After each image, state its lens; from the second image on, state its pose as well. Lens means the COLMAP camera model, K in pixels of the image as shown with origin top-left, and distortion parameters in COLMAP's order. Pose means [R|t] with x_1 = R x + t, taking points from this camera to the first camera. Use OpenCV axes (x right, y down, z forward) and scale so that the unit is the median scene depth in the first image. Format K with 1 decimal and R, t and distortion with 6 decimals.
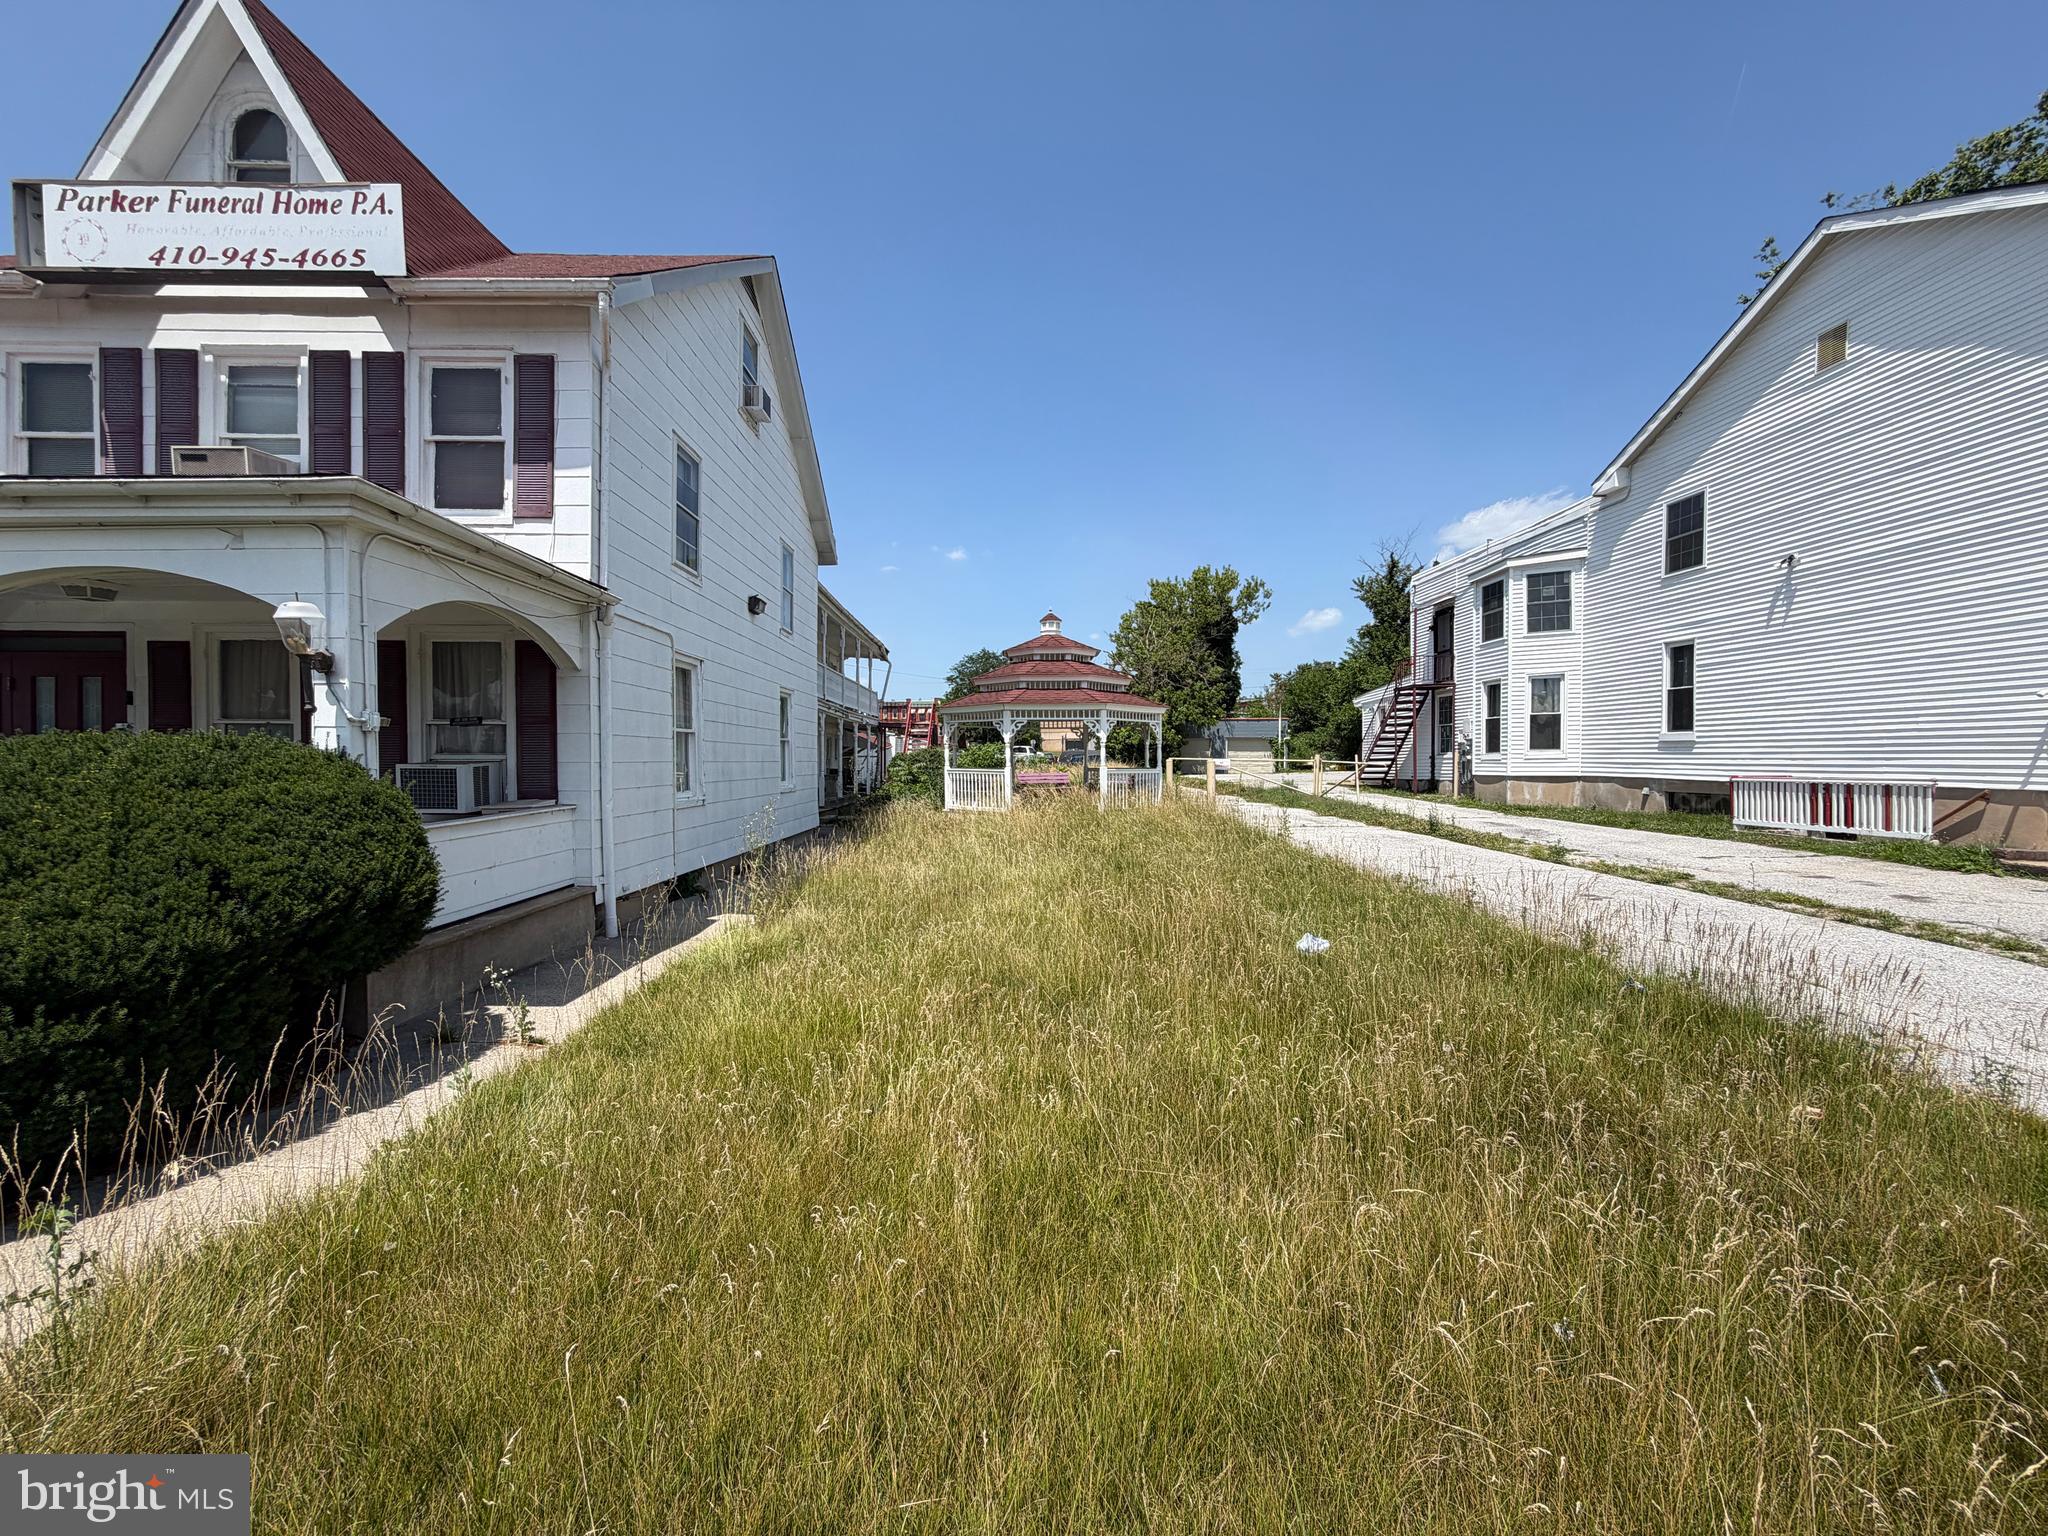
lens RADIAL K [[814.2, 0, 1019.5], [0, 814.2, 772.6], [0, 0, 1]] dist [-0.000463, 0.000351]
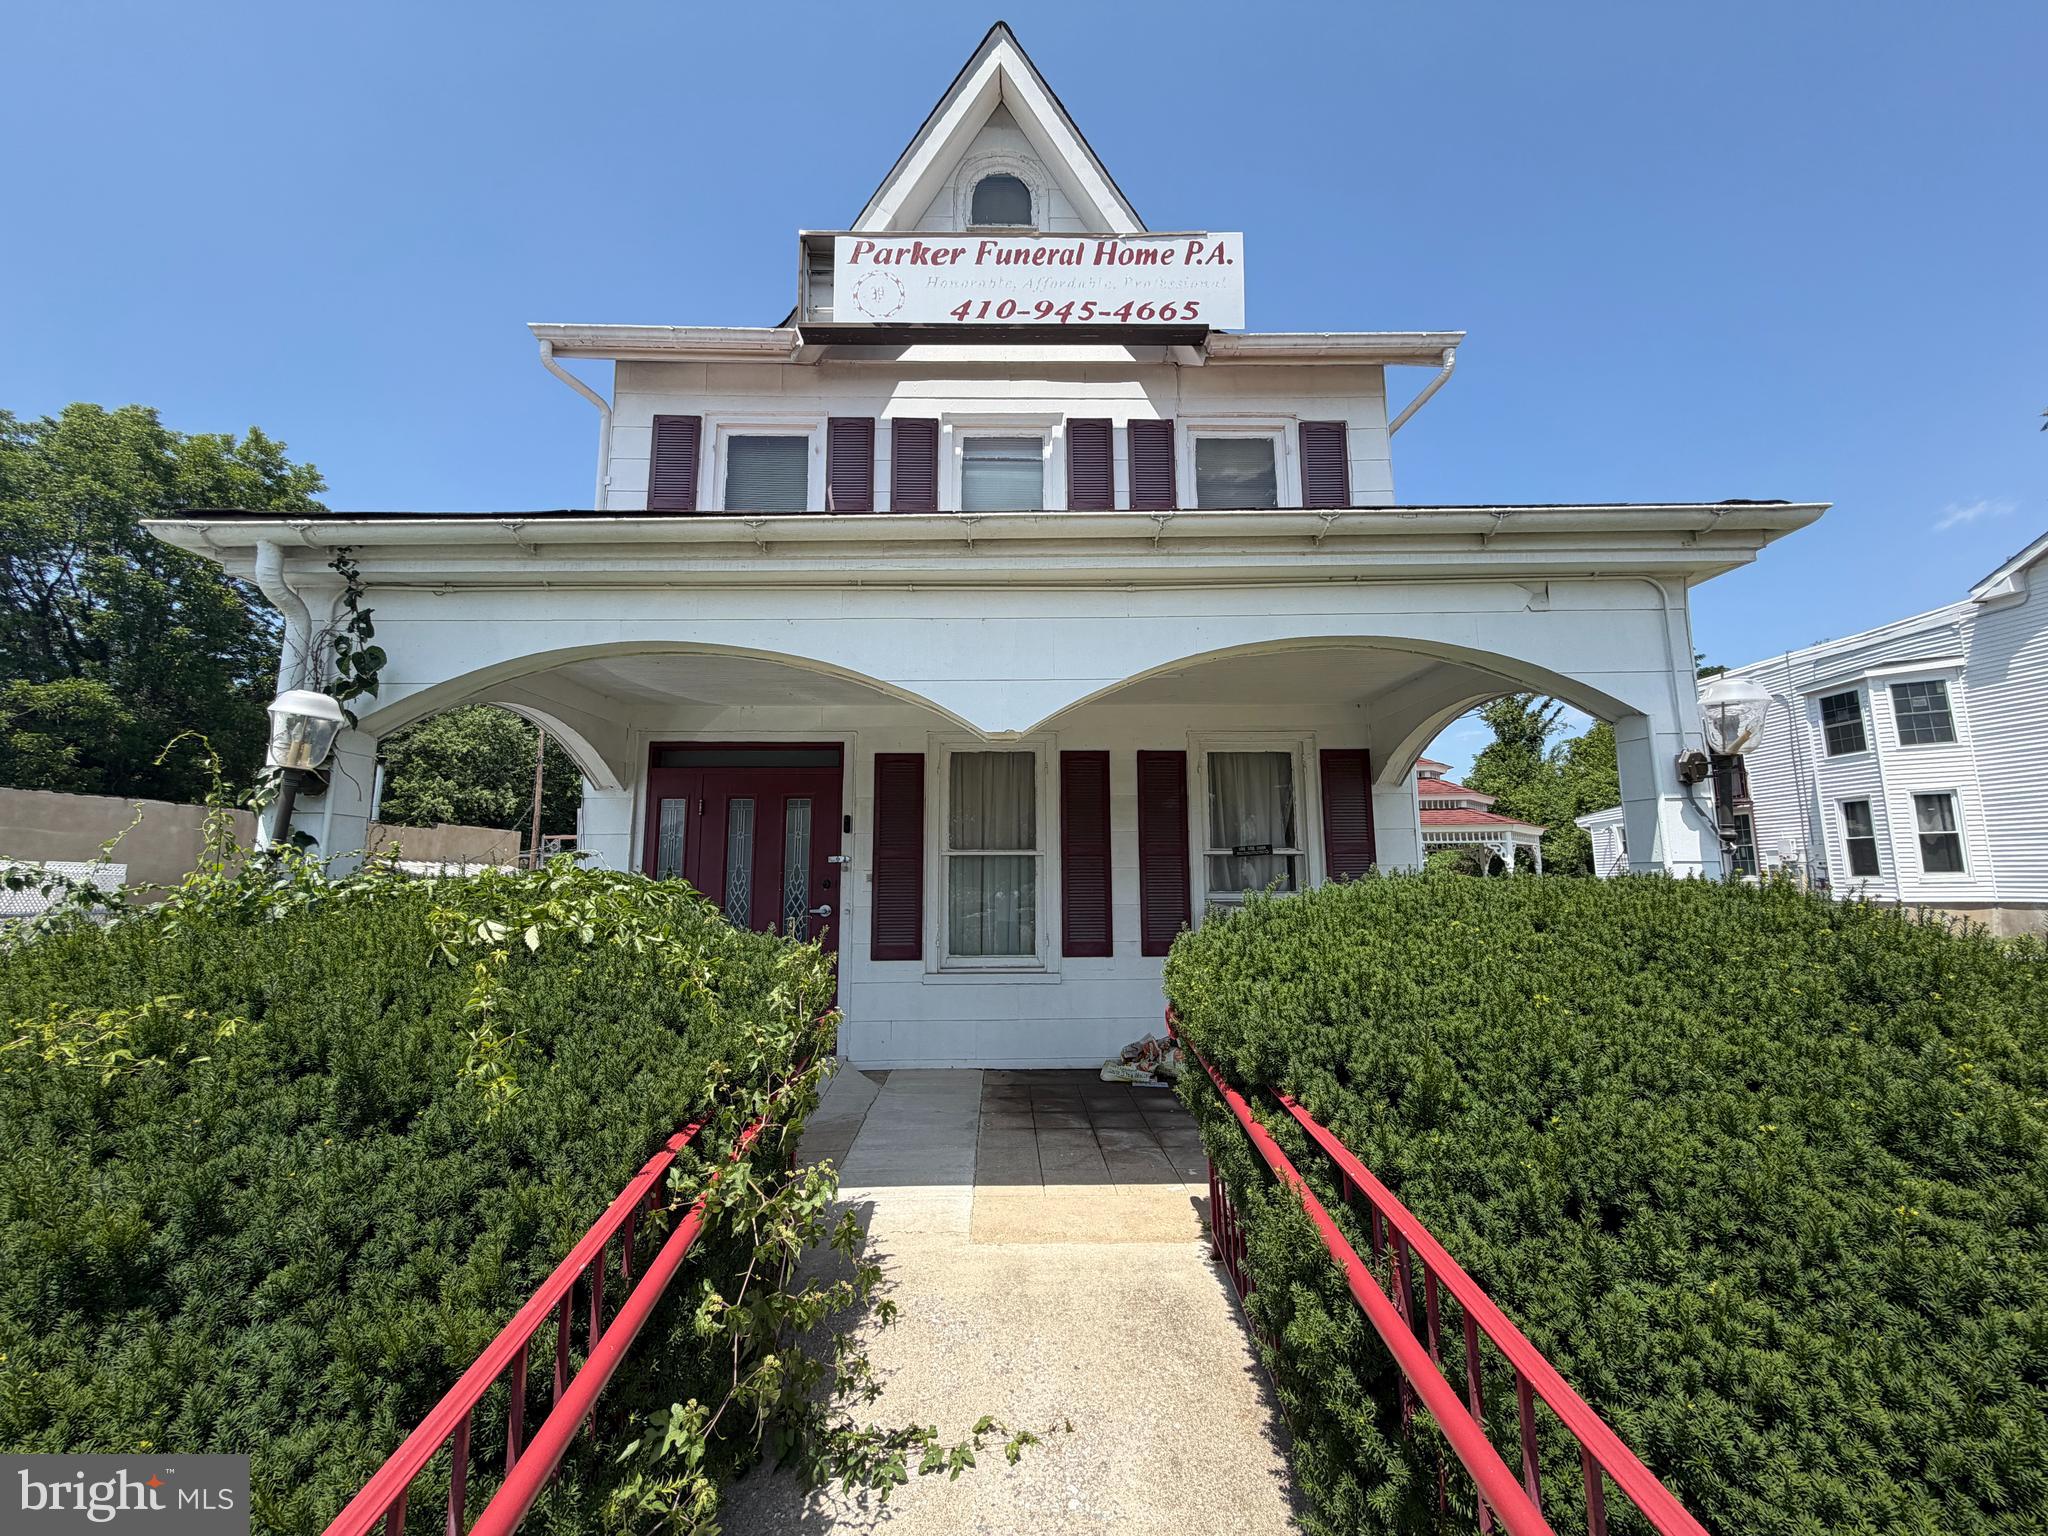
lens RADIAL K [[814.2, 0, 1020.7], [0, 814.2, 771.8], [0, 0, 1]] dist [-0.000463, 0.000351]
pose [[0.999969, -0.007165, -0.003151, -0.461203], [0.006604, 0.988413, -0.151645, -0.010220], [0.004201, 0.151620, 0.988430, 0.103984]]
